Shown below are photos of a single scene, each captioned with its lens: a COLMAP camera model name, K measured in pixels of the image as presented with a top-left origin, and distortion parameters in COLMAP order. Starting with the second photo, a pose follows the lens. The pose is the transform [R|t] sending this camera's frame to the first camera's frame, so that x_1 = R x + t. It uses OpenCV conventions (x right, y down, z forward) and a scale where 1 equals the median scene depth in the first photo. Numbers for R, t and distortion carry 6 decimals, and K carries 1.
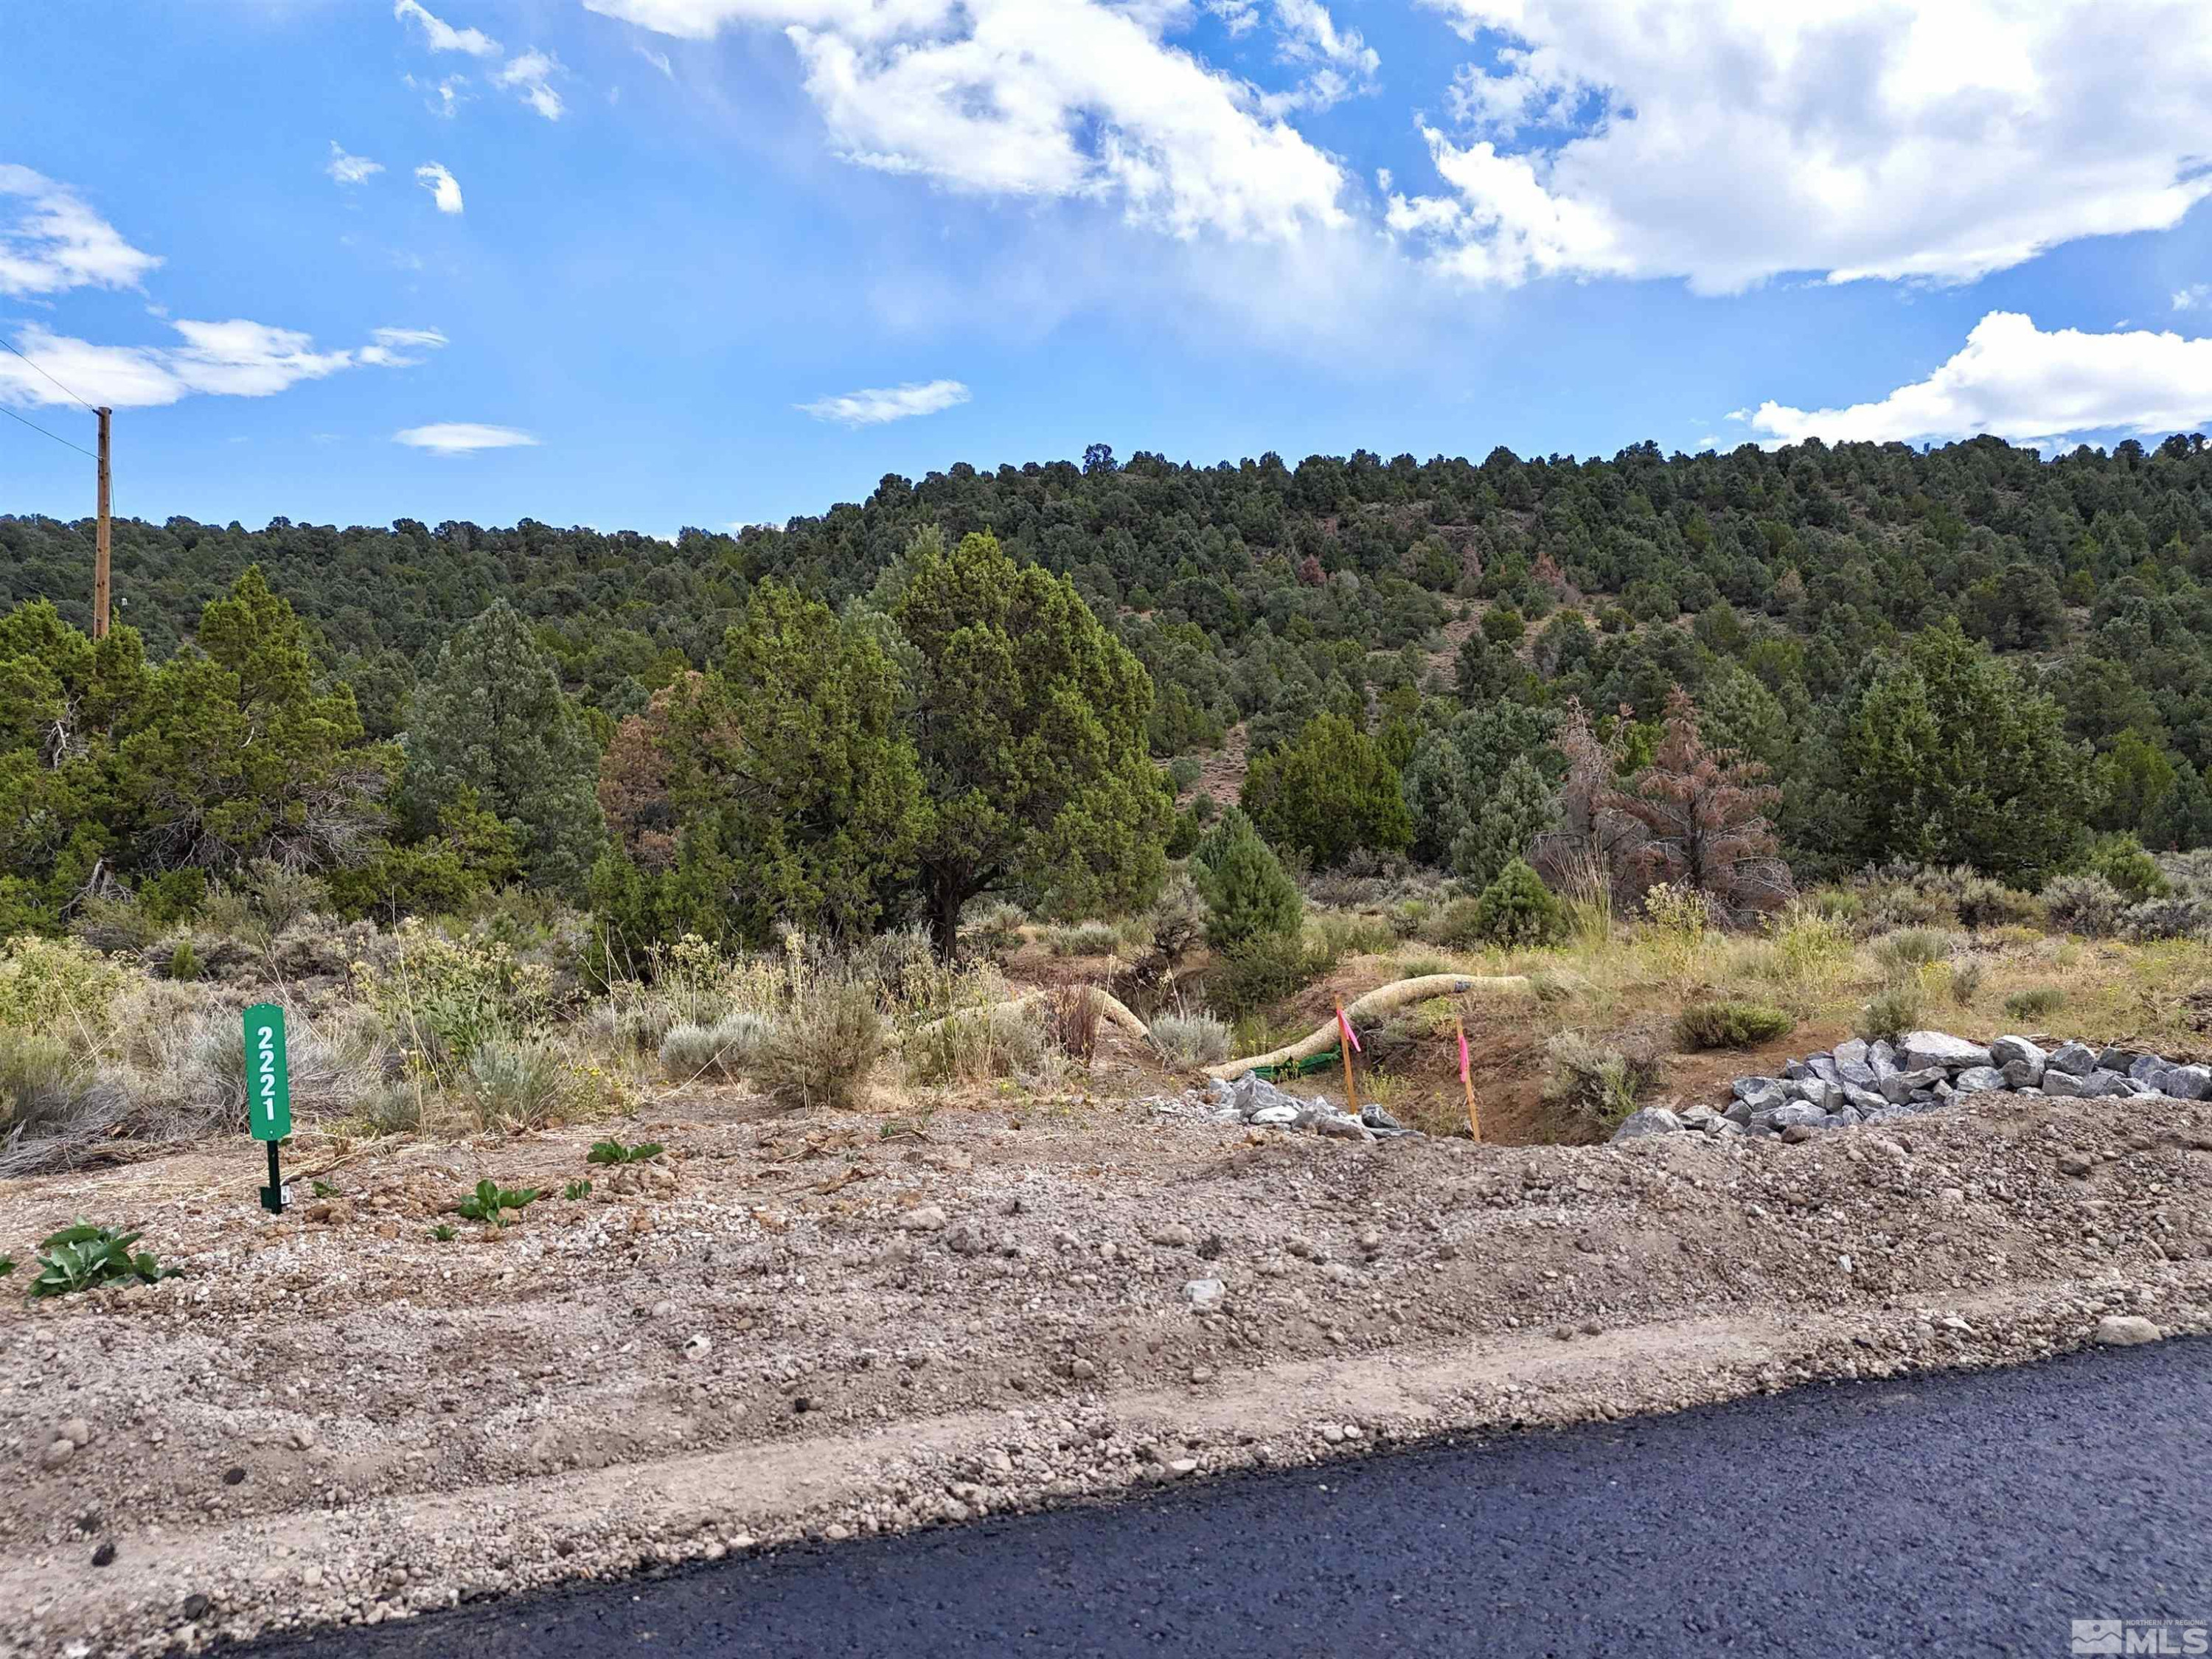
lens RADIAL K [[1617.1, 0, 1103.9], [0, 1617.1, 825.6], [0, 0, 1]] dist [0.074939, -0.079648]
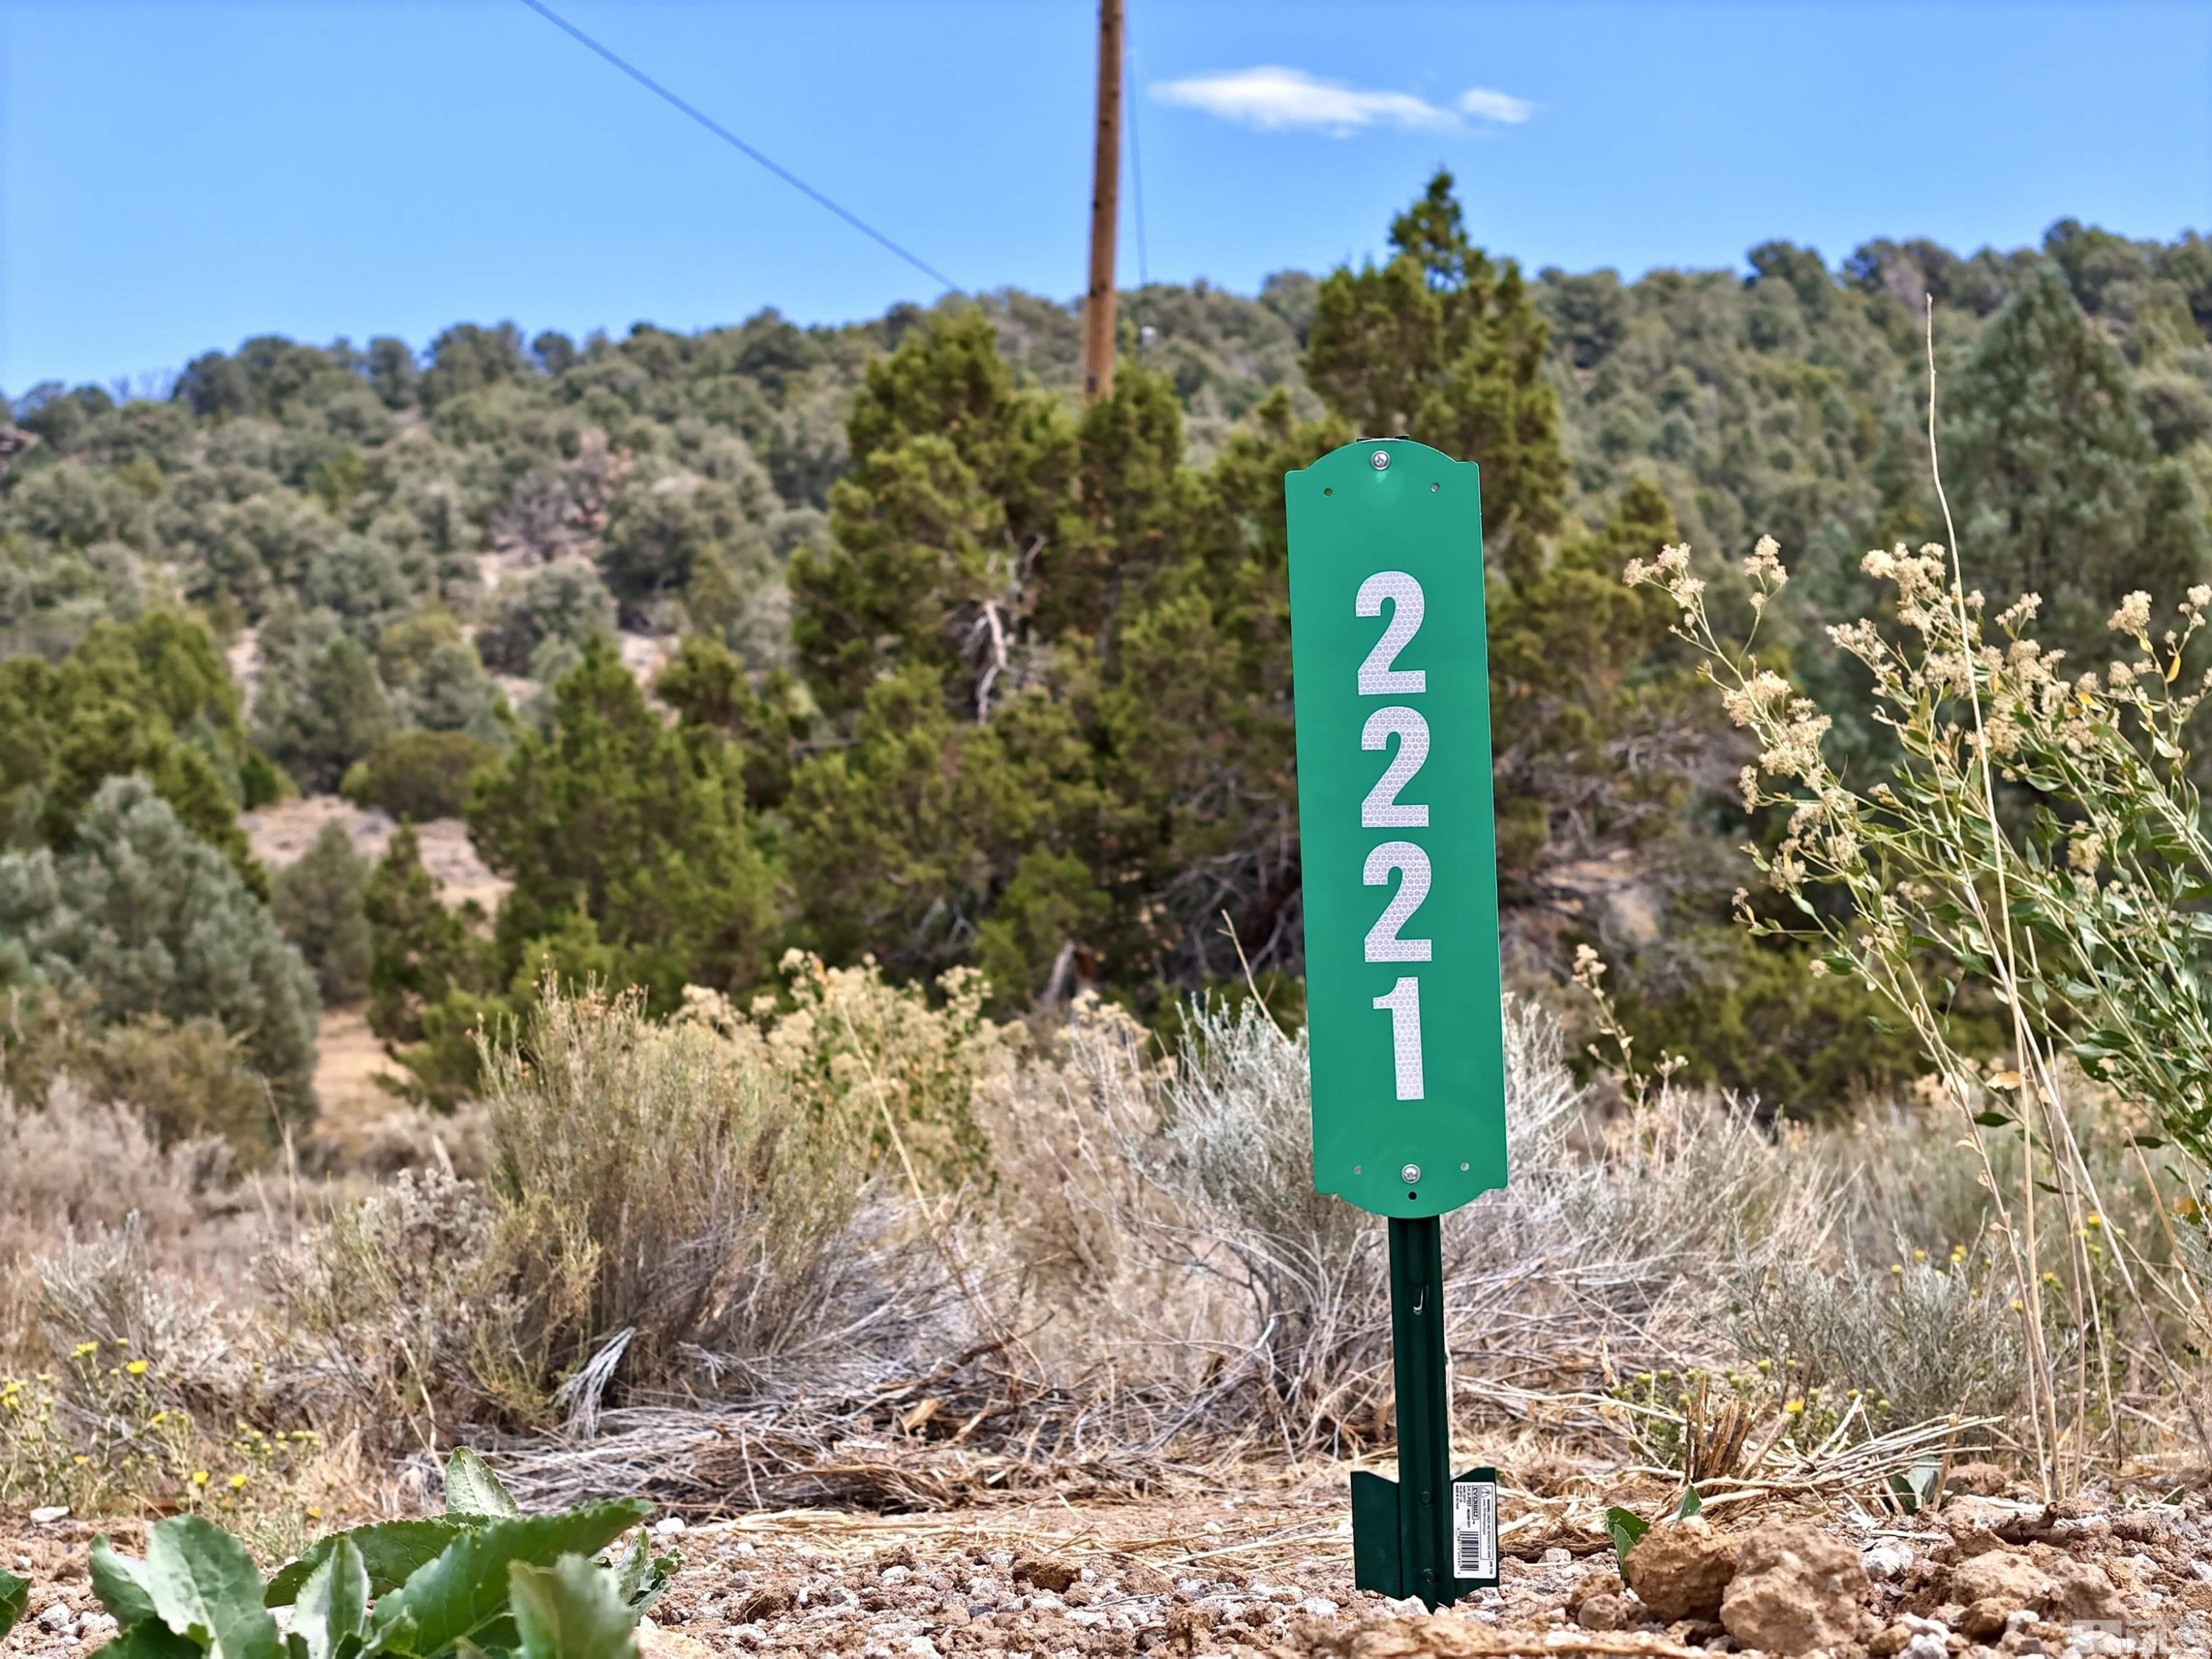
lens RADIAL K [[4450.9, 0, 1106.0], [0, 4450.9, 829.5], [0, 0, 1]] dist [-0.150918, 0.004399]
pose [[0.852213, 0.000233, -0.523195, -0.053208], [-0.024657, 0.998907, -0.039717, 0.031920], [0.522614, 0.046748, 0.851287, 0.107204]]
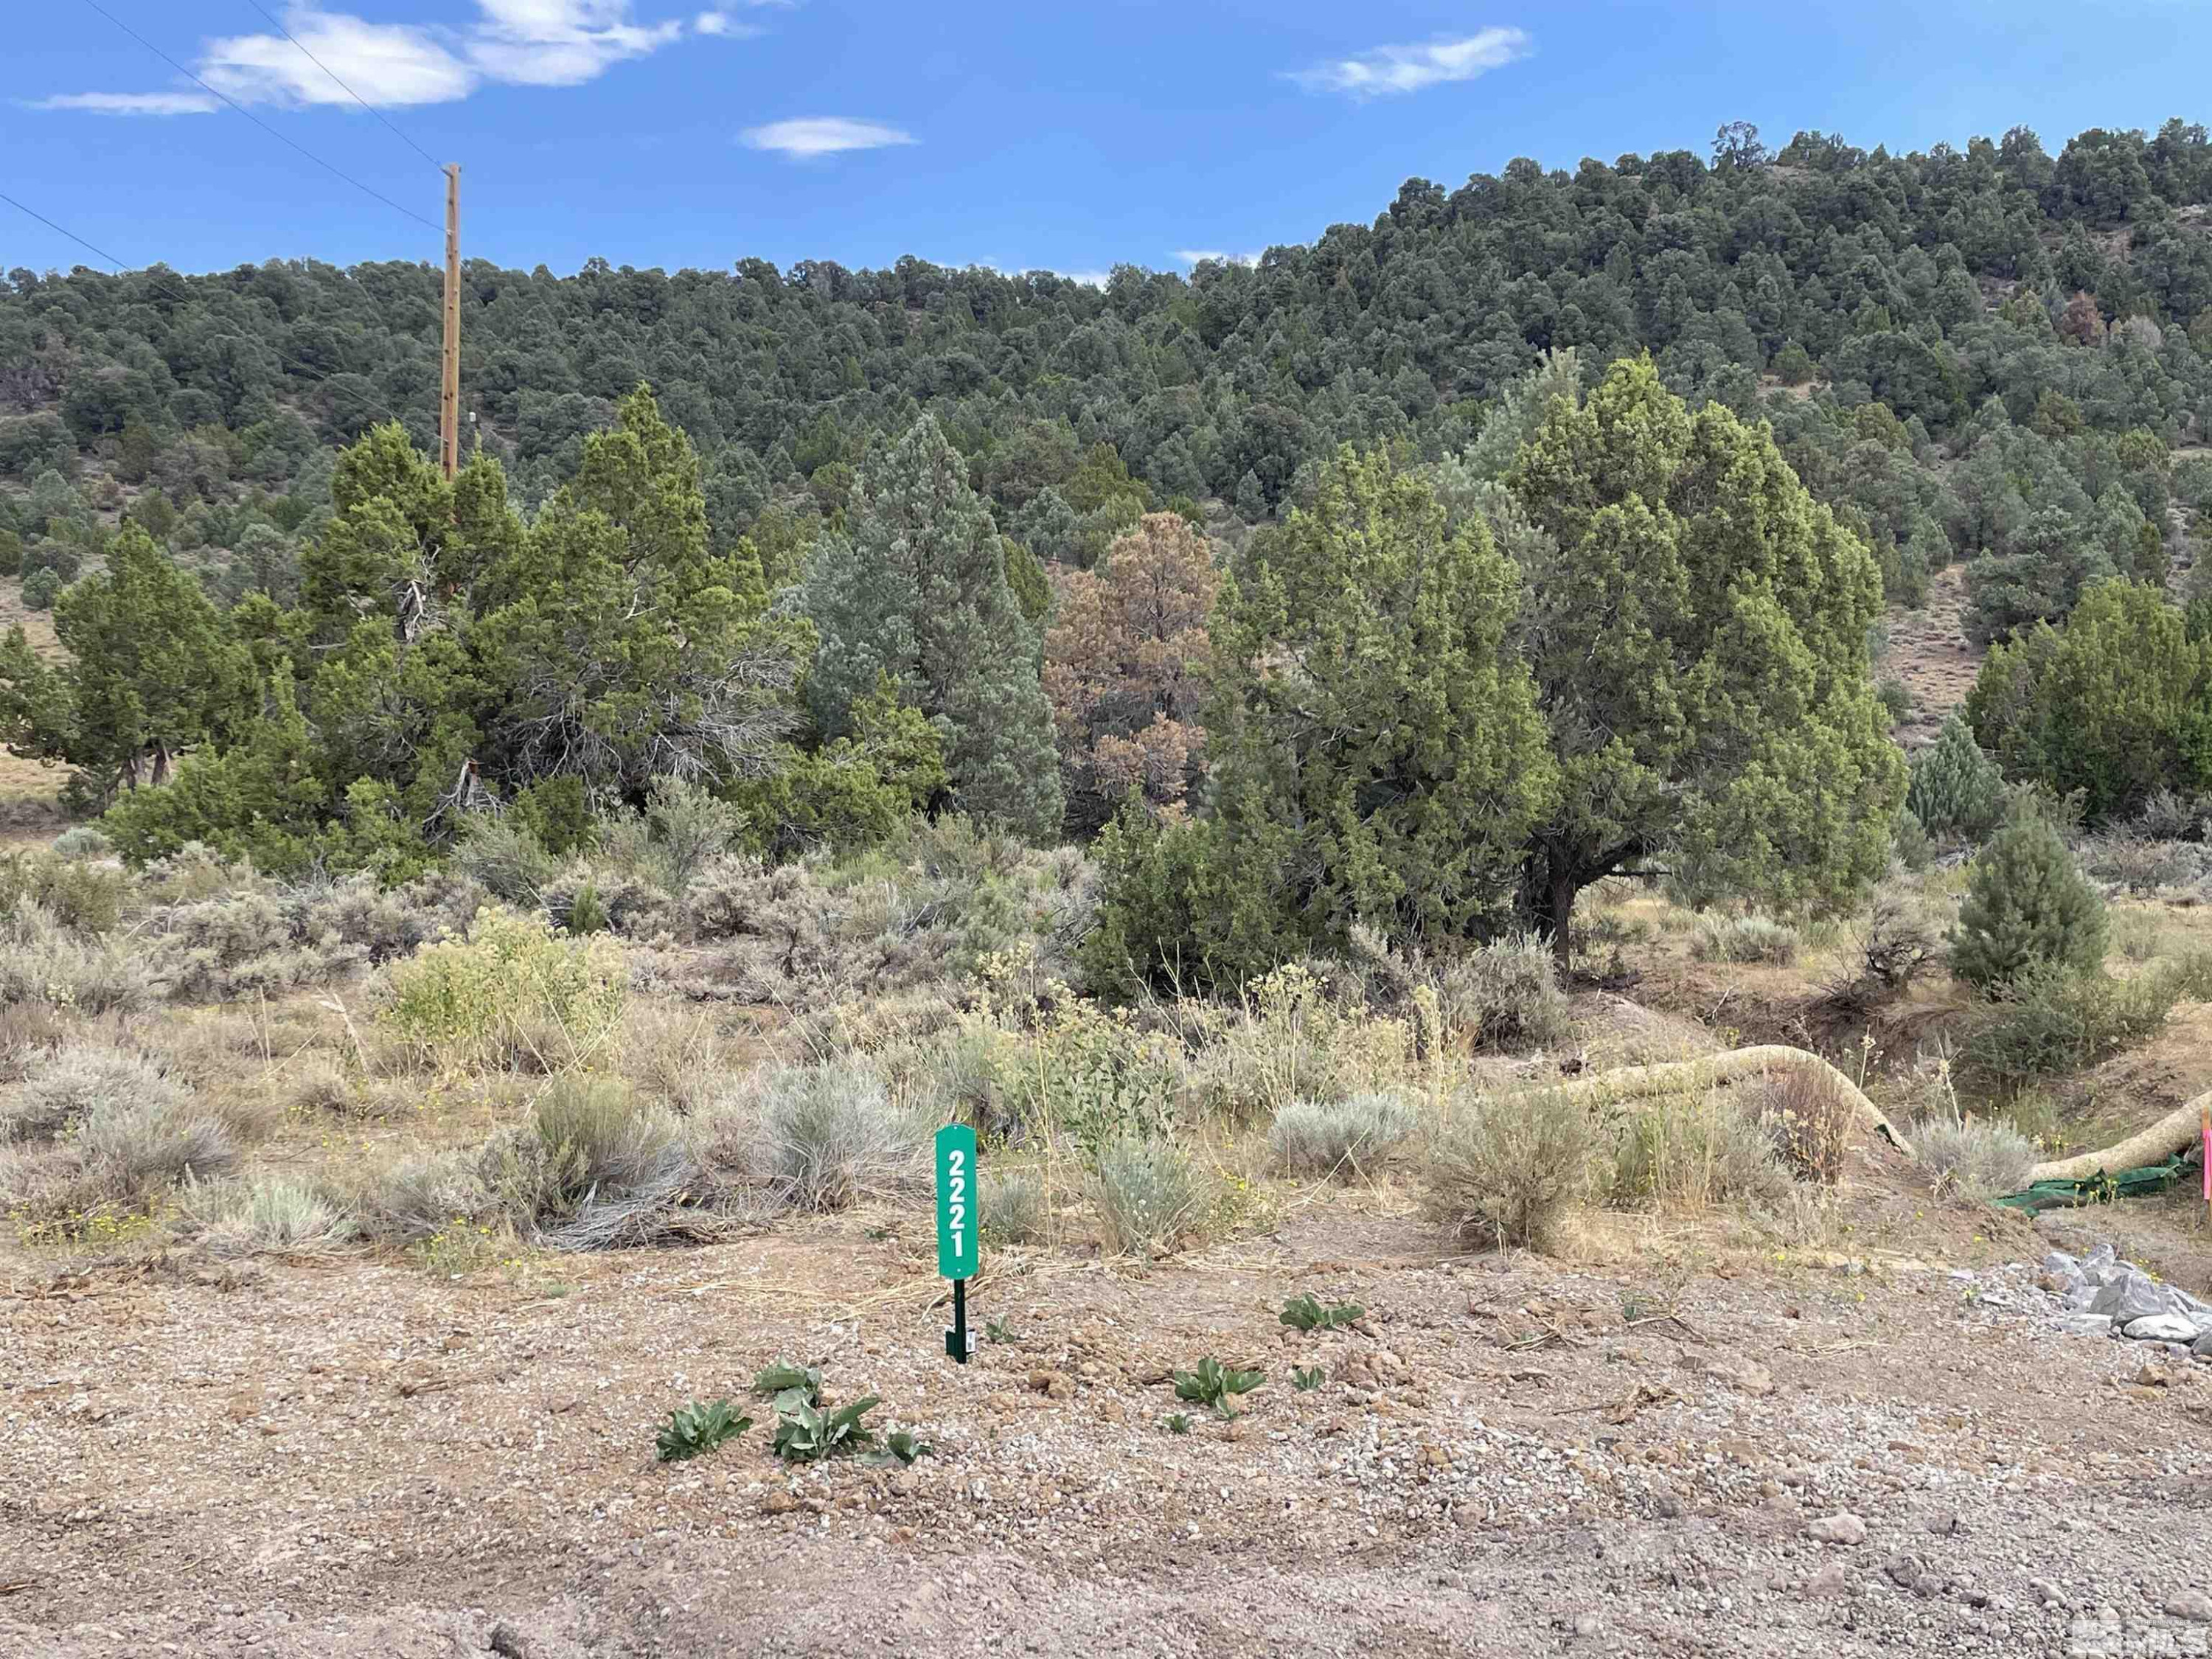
lens RADIAL K [[2348.5, 0, 1102.5], [0, 2348.5, 837.3], [0, 0, 1]] dist [0.133912, -0.257118]
pose [[0.968378, 0.046142, -0.245185, -0.025631], [-0.031222, 0.997436, 0.064396, -0.023670], [0.247528, -0.054704, 0.967335, -0.034181]]
